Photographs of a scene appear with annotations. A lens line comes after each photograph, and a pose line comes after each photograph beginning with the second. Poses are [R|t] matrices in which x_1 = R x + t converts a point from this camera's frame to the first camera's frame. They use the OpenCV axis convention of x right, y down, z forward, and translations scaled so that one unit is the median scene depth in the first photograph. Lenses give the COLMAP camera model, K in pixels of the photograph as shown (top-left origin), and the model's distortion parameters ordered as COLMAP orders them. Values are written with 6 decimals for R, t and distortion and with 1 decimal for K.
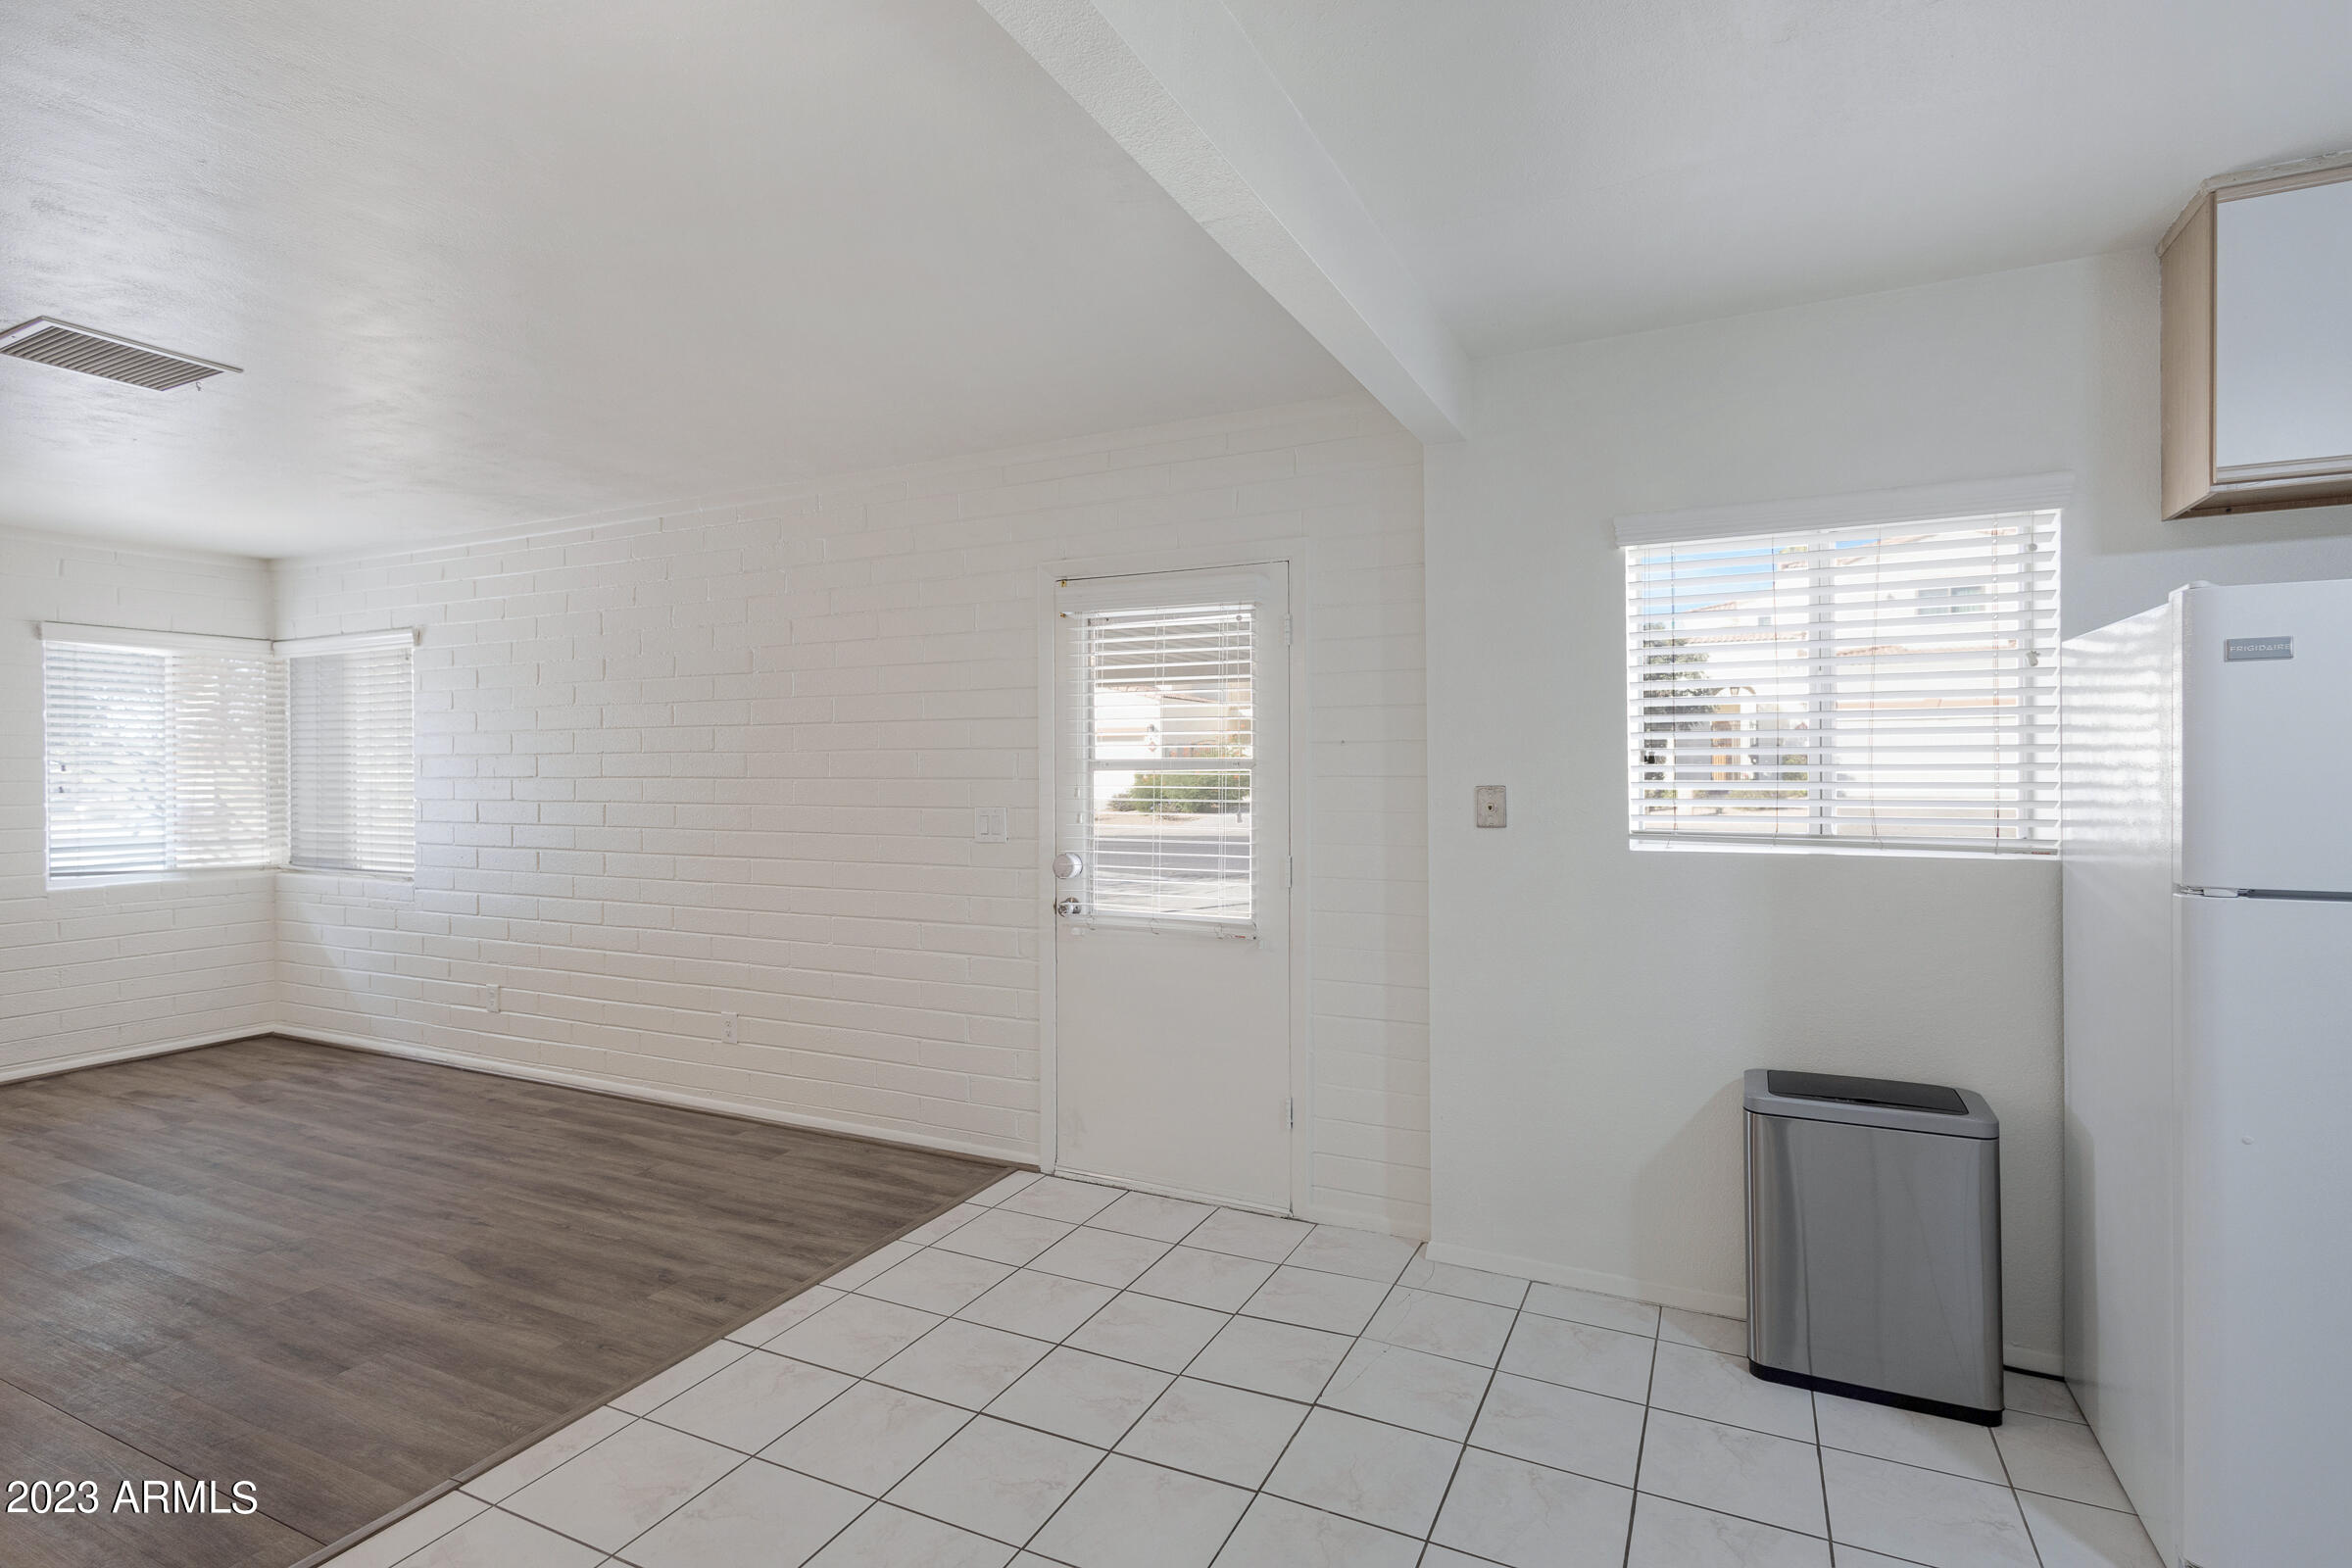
lens RADIAL K [[1165.4, 0, 1161.1], [0, 1165.4, 772.5], [0, 0, 1]] dist [-0.001736, 0.000030]
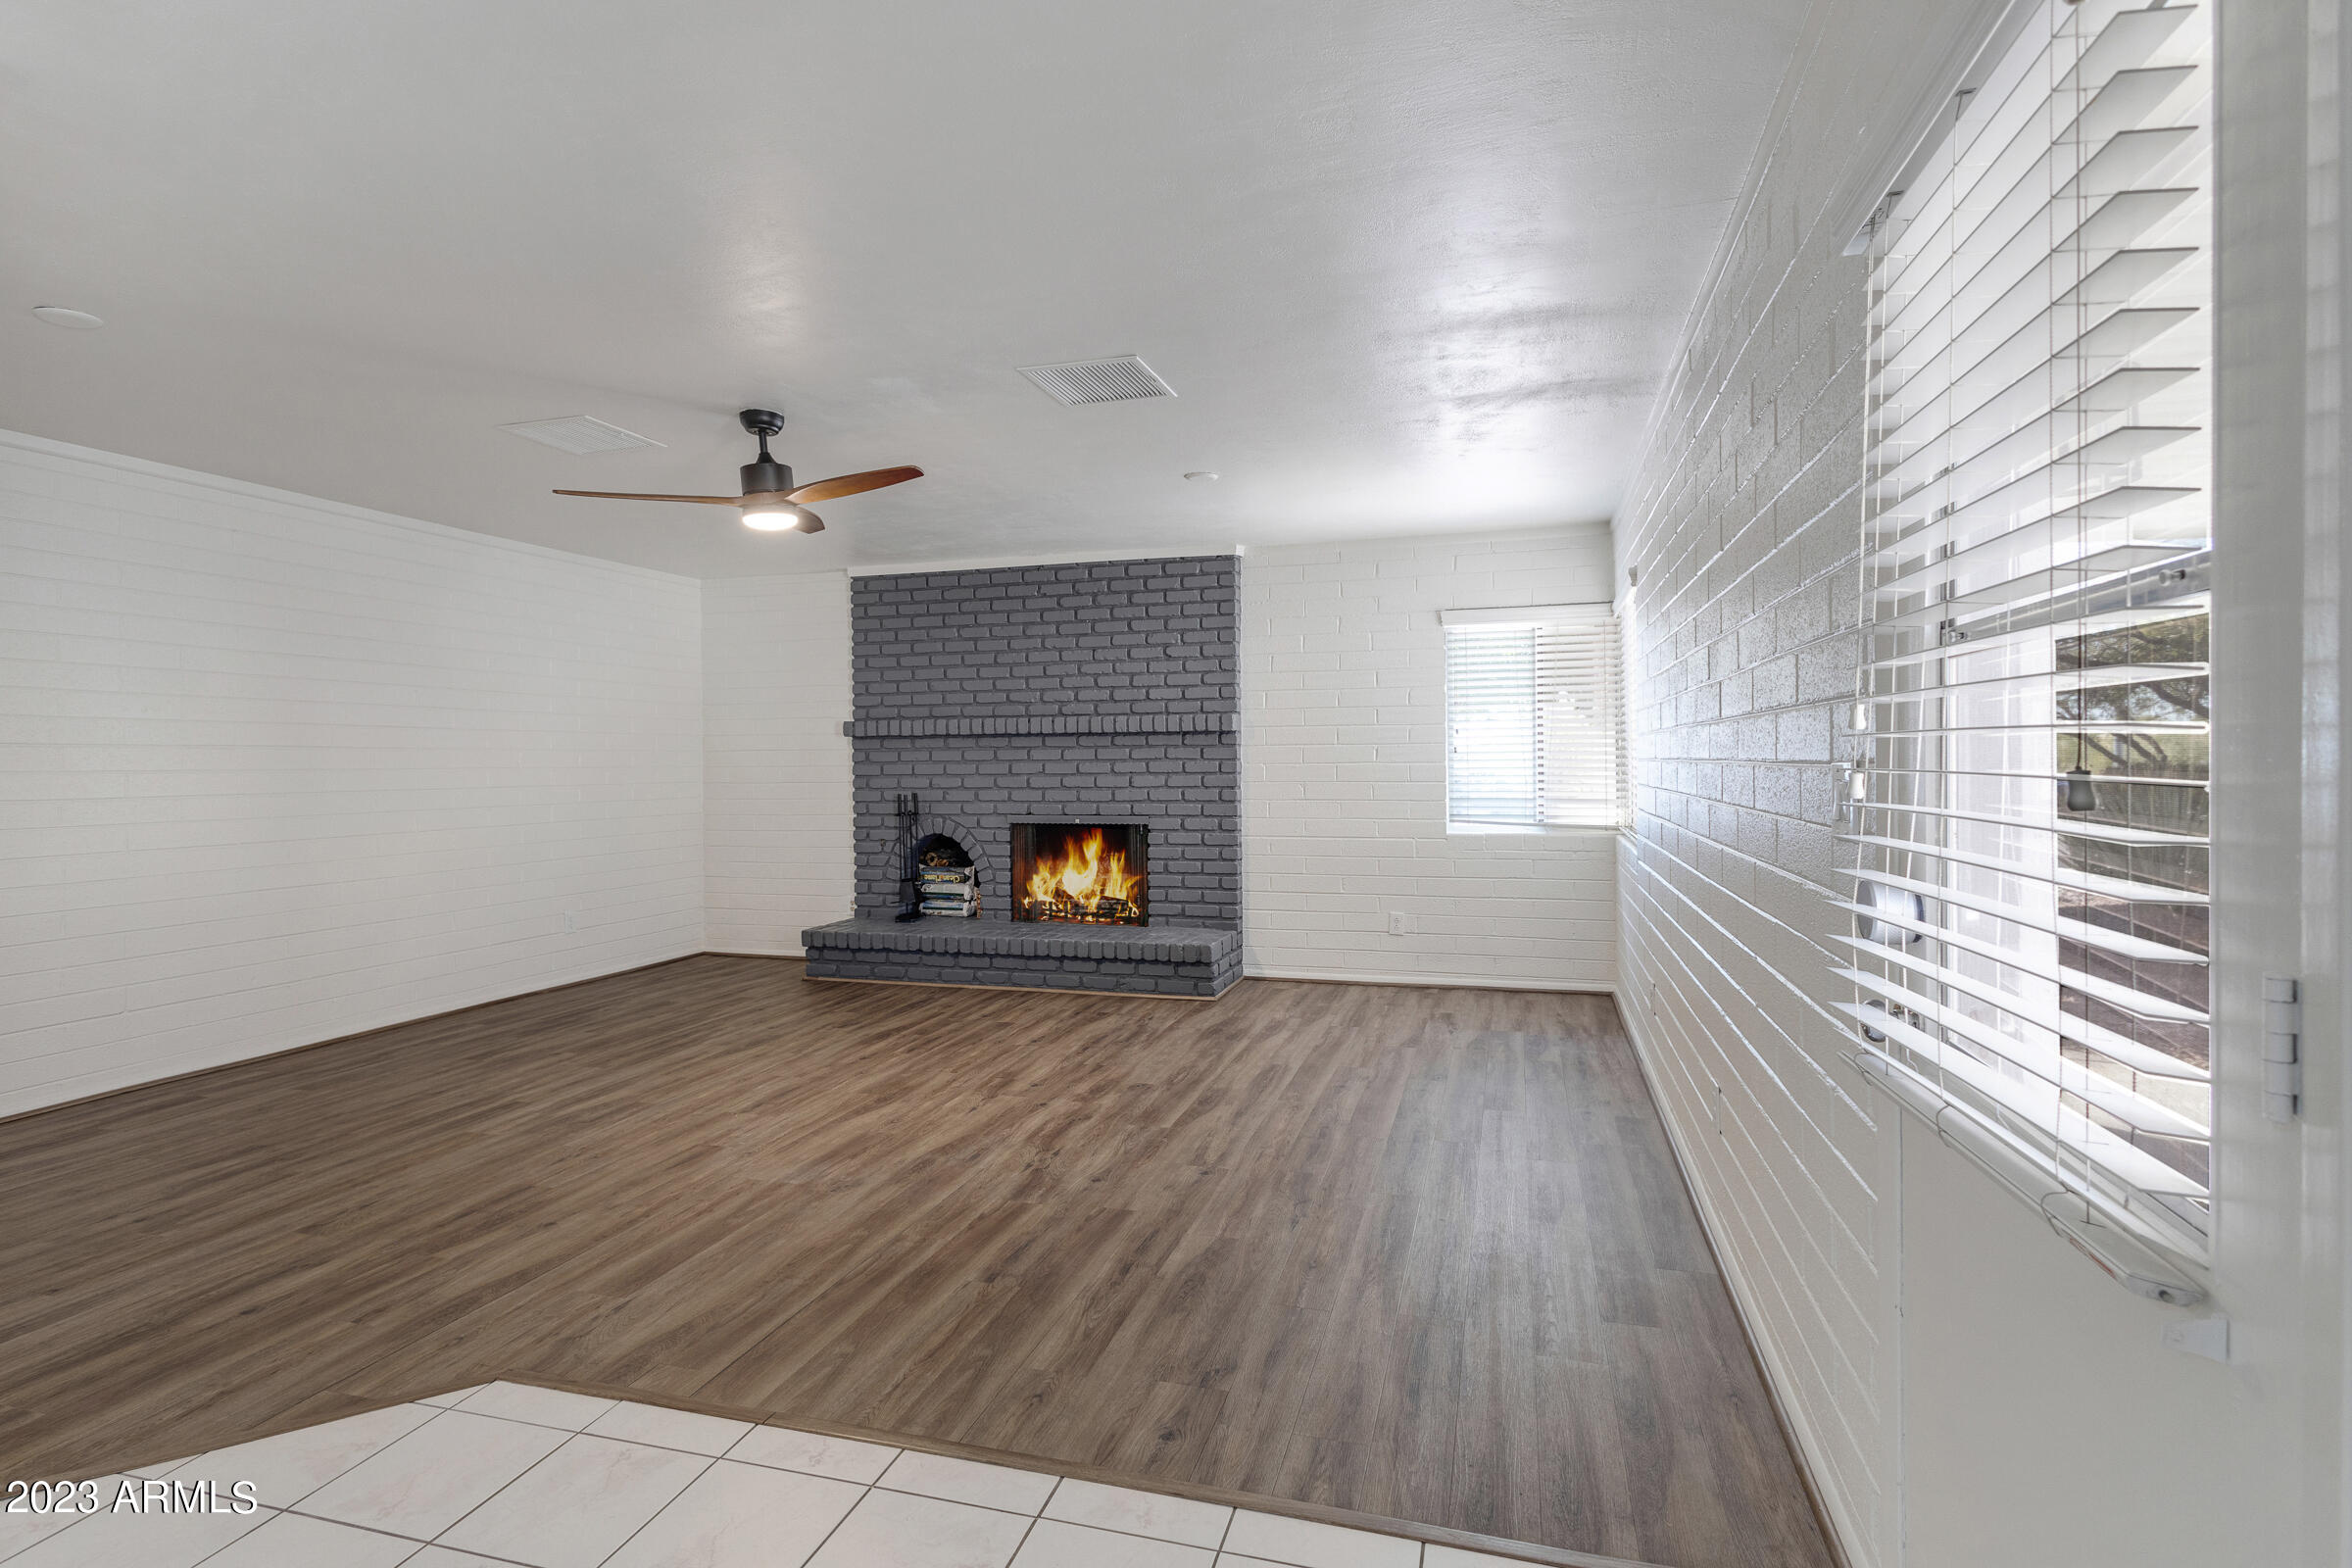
lens RADIAL K [[1165.4, 0, 1167.7], [0, 1165.4, 777.9], [0, 0, 1]] dist [-0.001736, 0.000030]
pose [[0.172895, 0.023004, -0.984672, 0.266871], [0.002867, 0.999711, 0.023859, 0.020844], [0.984936, -0.006948, 0.172779, 0.720378]]
